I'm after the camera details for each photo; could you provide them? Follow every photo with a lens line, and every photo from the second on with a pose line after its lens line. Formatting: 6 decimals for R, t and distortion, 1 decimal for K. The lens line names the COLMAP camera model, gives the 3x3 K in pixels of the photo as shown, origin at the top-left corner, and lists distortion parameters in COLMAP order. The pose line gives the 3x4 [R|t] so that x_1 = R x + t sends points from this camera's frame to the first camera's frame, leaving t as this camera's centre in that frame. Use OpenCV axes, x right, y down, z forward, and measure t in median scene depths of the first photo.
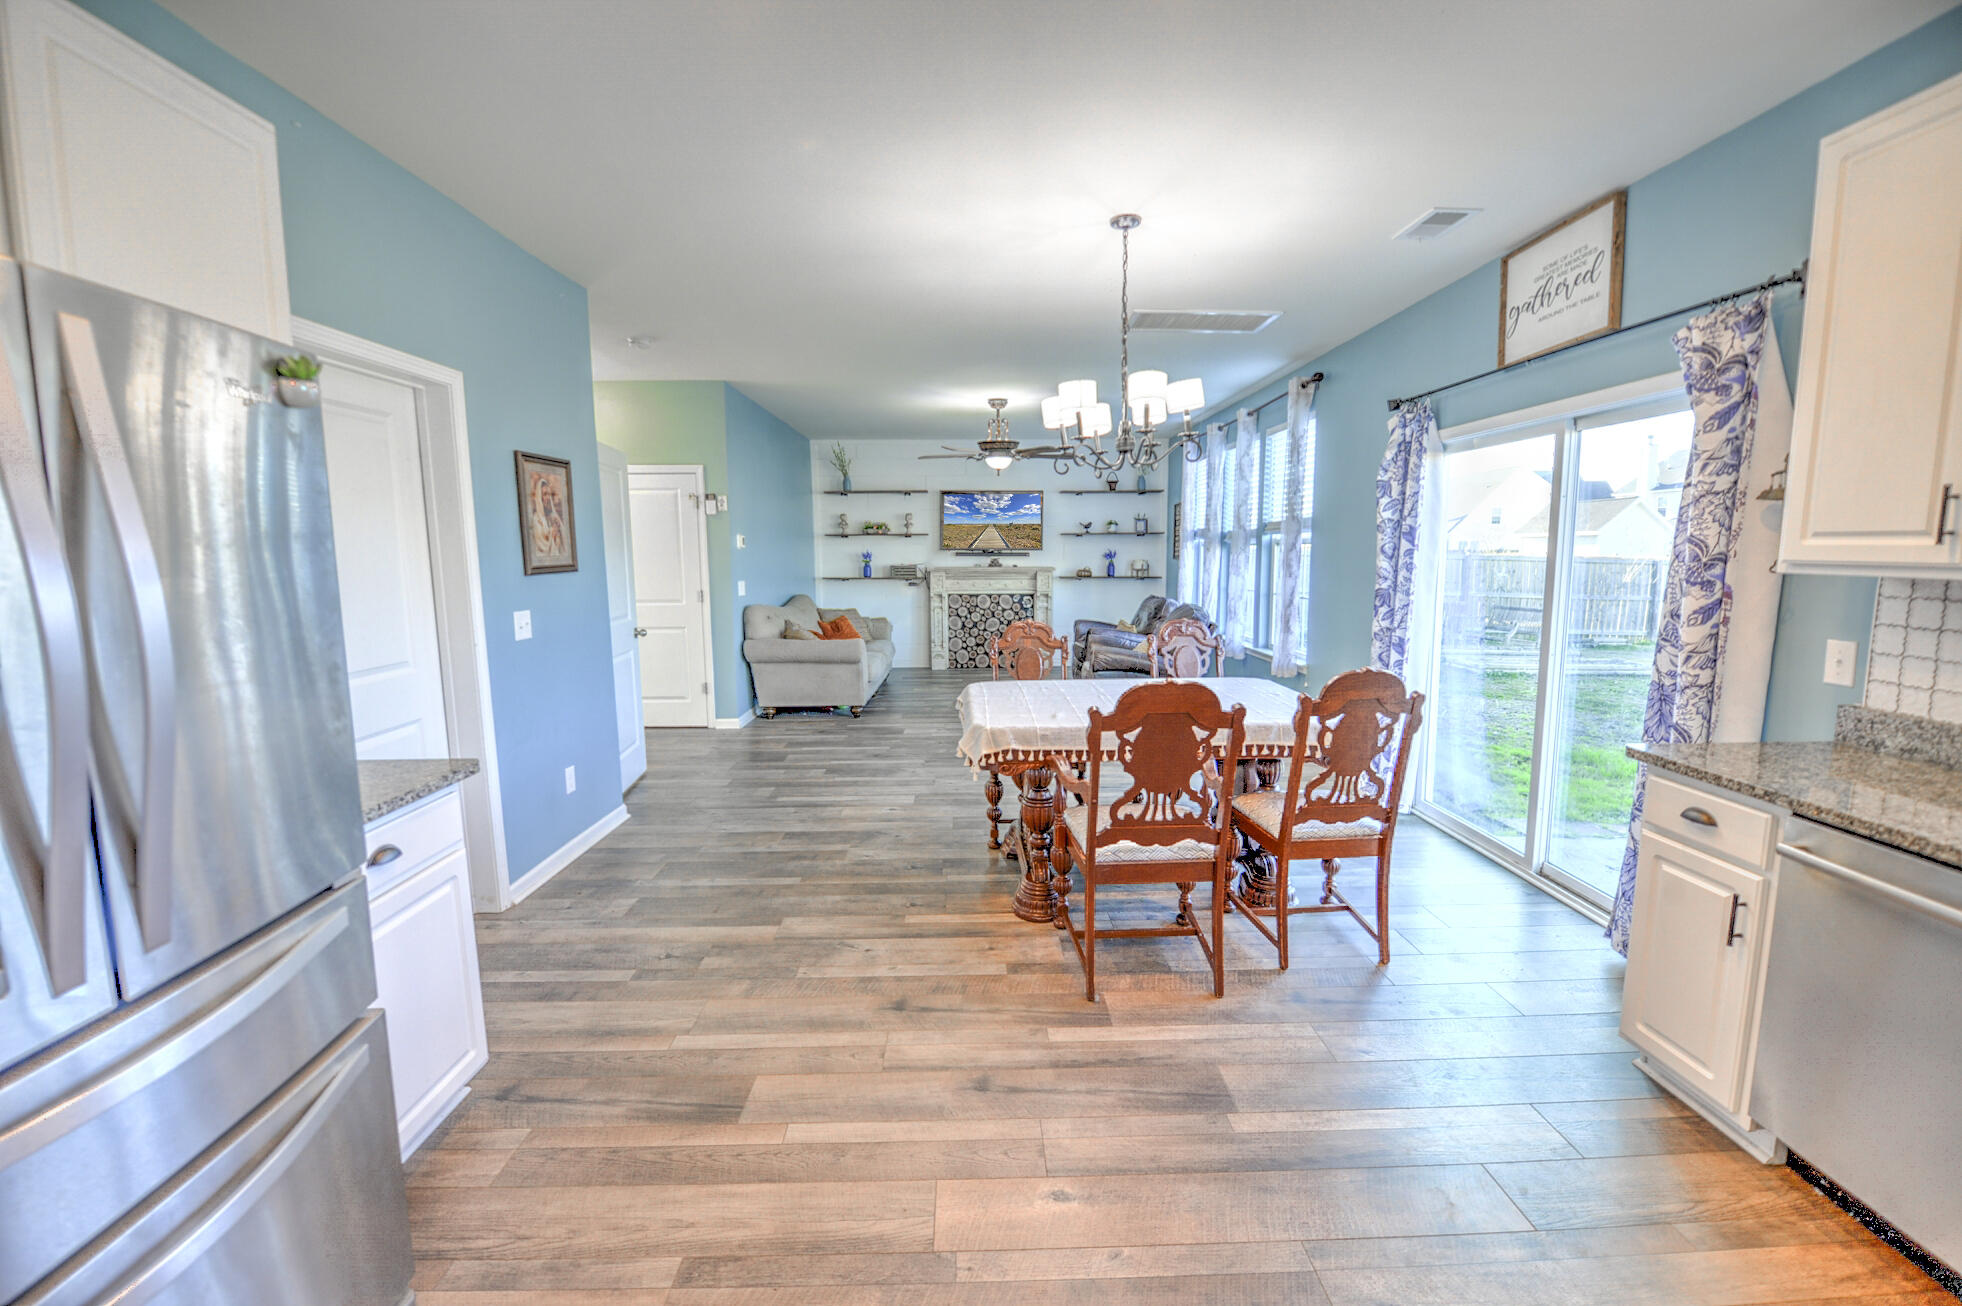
lens RADIAL K [[796.5, 0, 989.0], [0, 796.5, 645.0], [0, 0, 1]] dist [-0.019476, -0.000220]
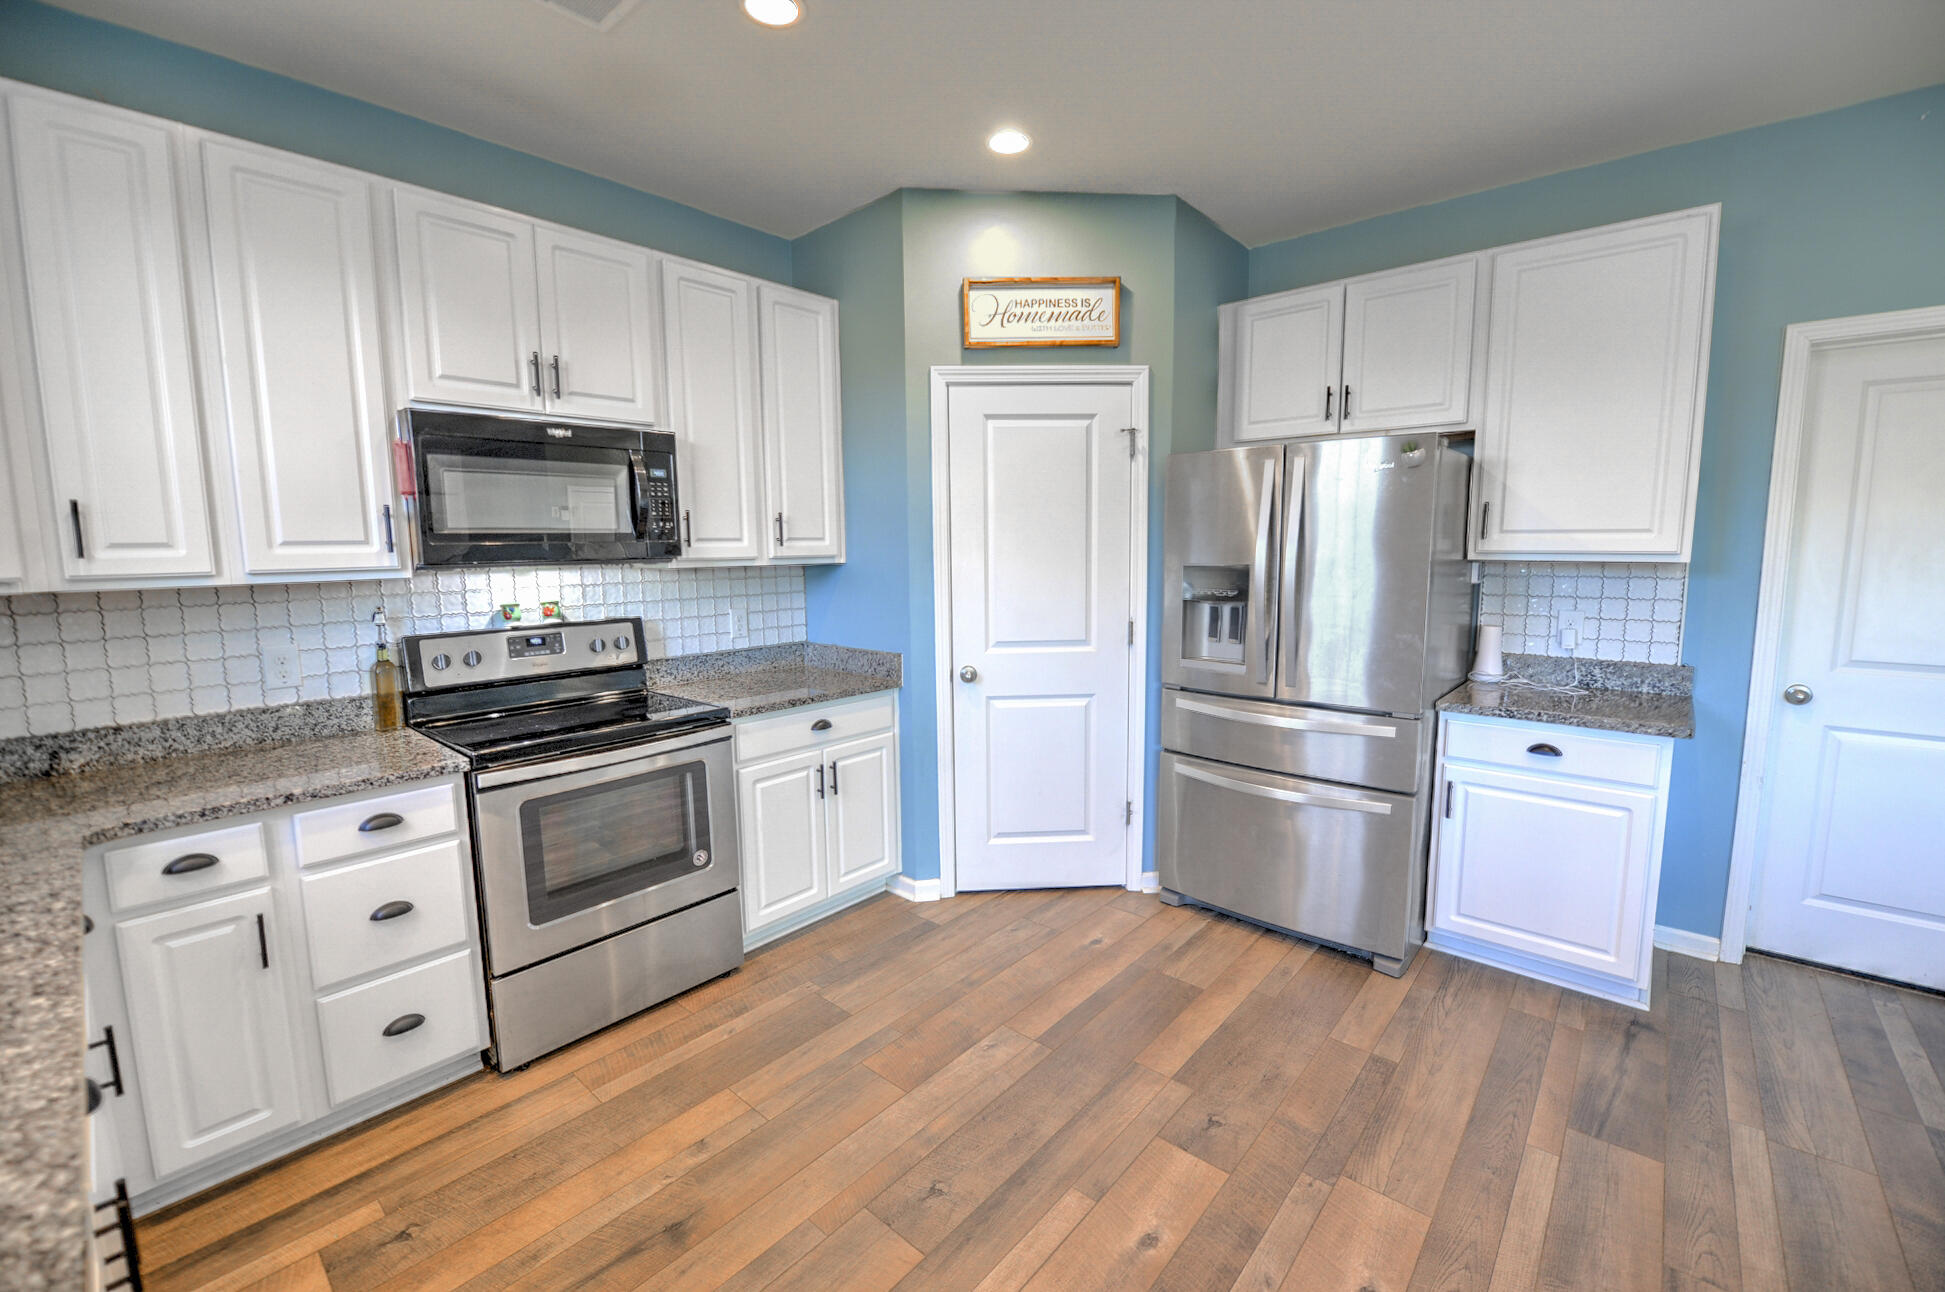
lens RADIAL K [[789.6, 0, 980.5], [0, 789.6, 638.1], [0, 0, 1]] dist [-0.019476, -0.000220]
pose [[-0.676648, 0.100382, -0.729432, 0.170213], [-0.076684, 0.975669, 0.205403, -0.026140], [0.732302, 0.194921, -0.652487, 0.205177]]
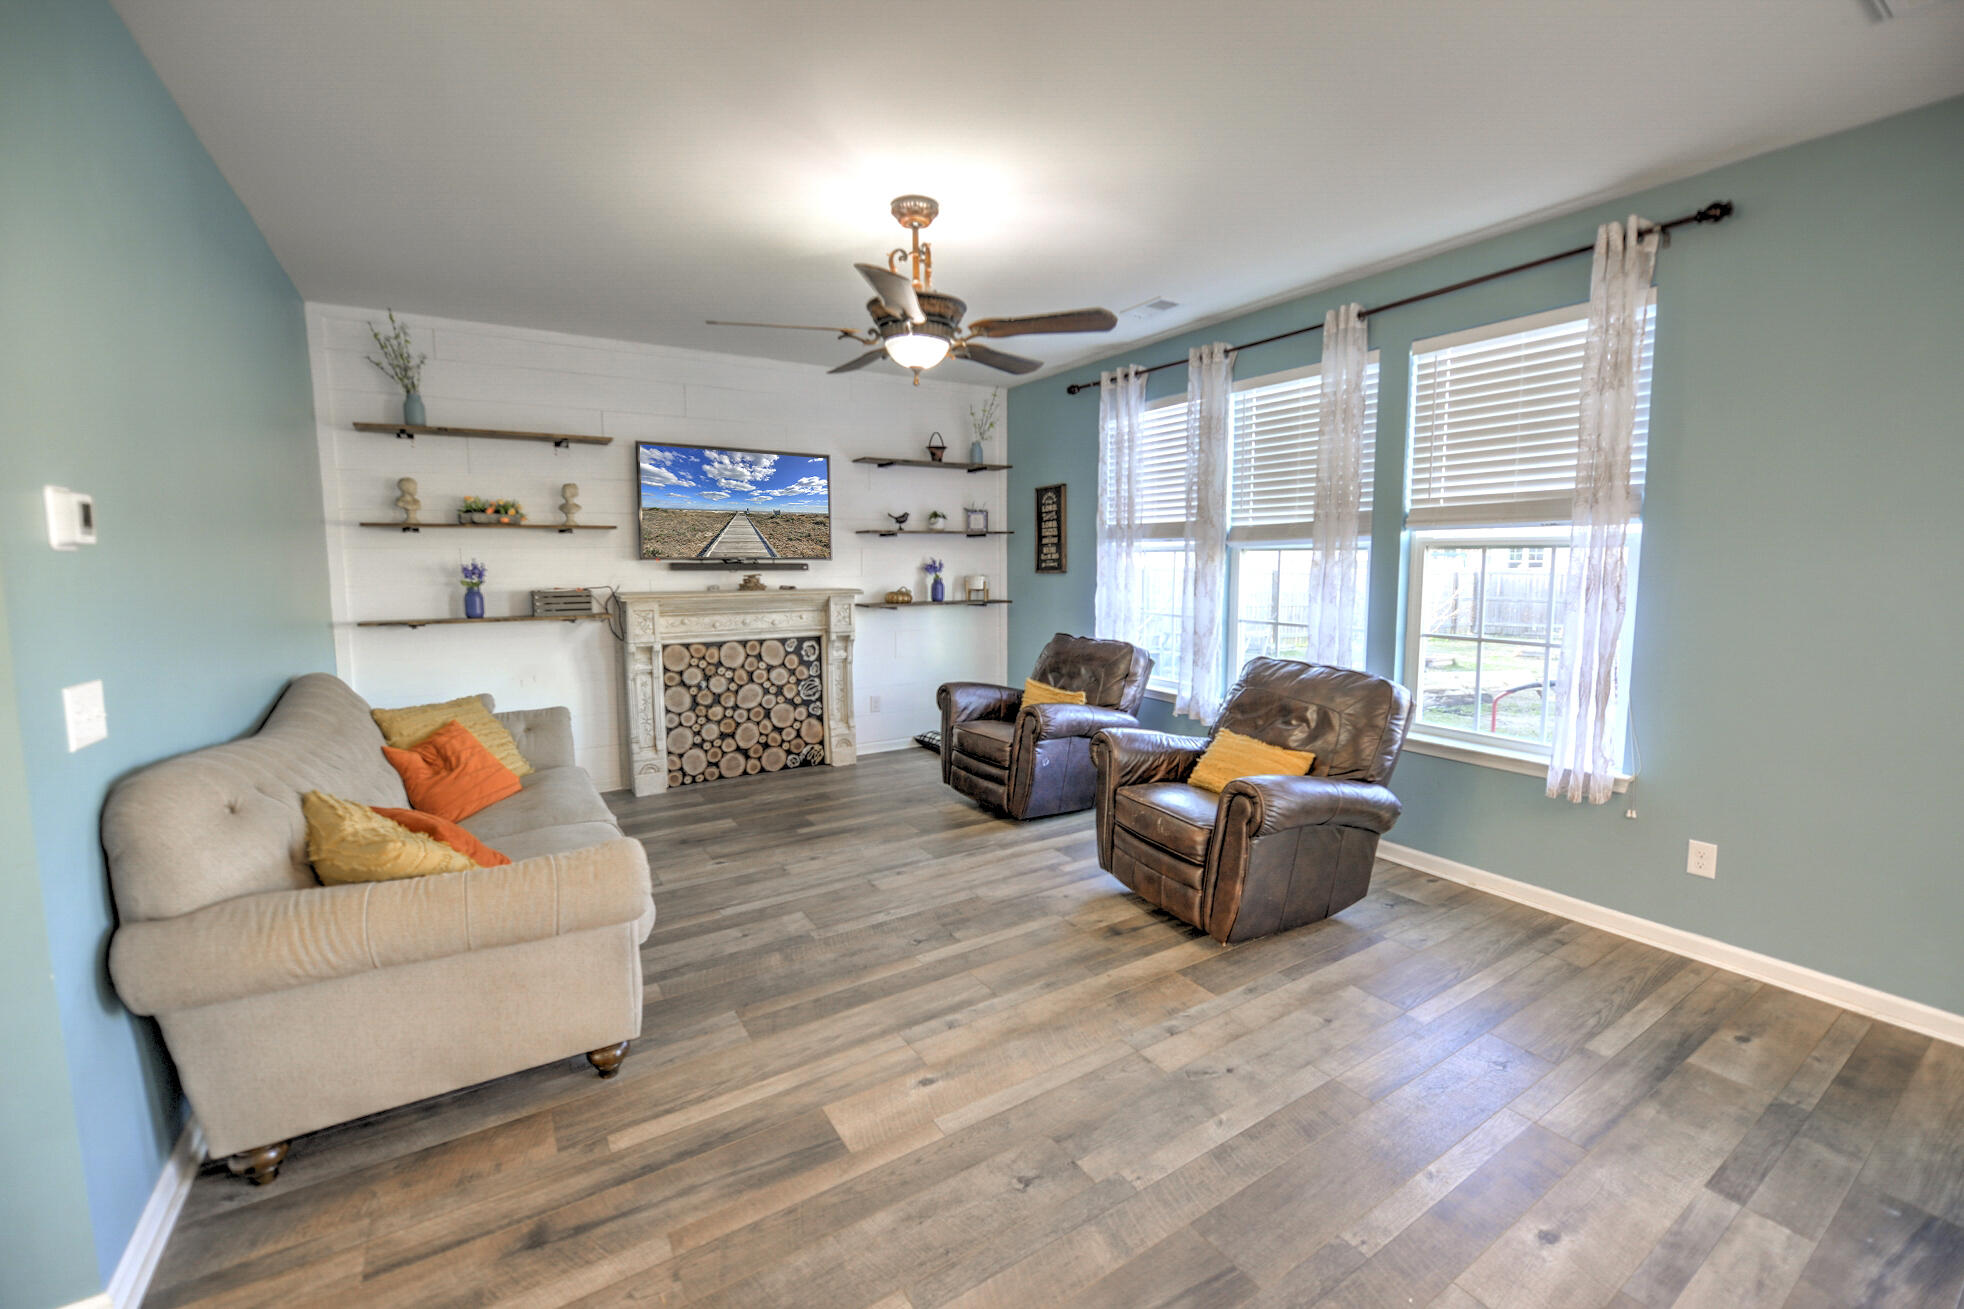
lens RADIAL K [[797.3, 0, 990.1], [0, 797.3, 646.5], [0, 0, 1]] dist [-0.019476, -0.000220]
pose [[0.853257, -0.056212, 0.518452, -0.139902], [0.062717, 0.998019, 0.004990, -0.053503], [-0.517706, 0.028258, 0.855092, 0.464745]]
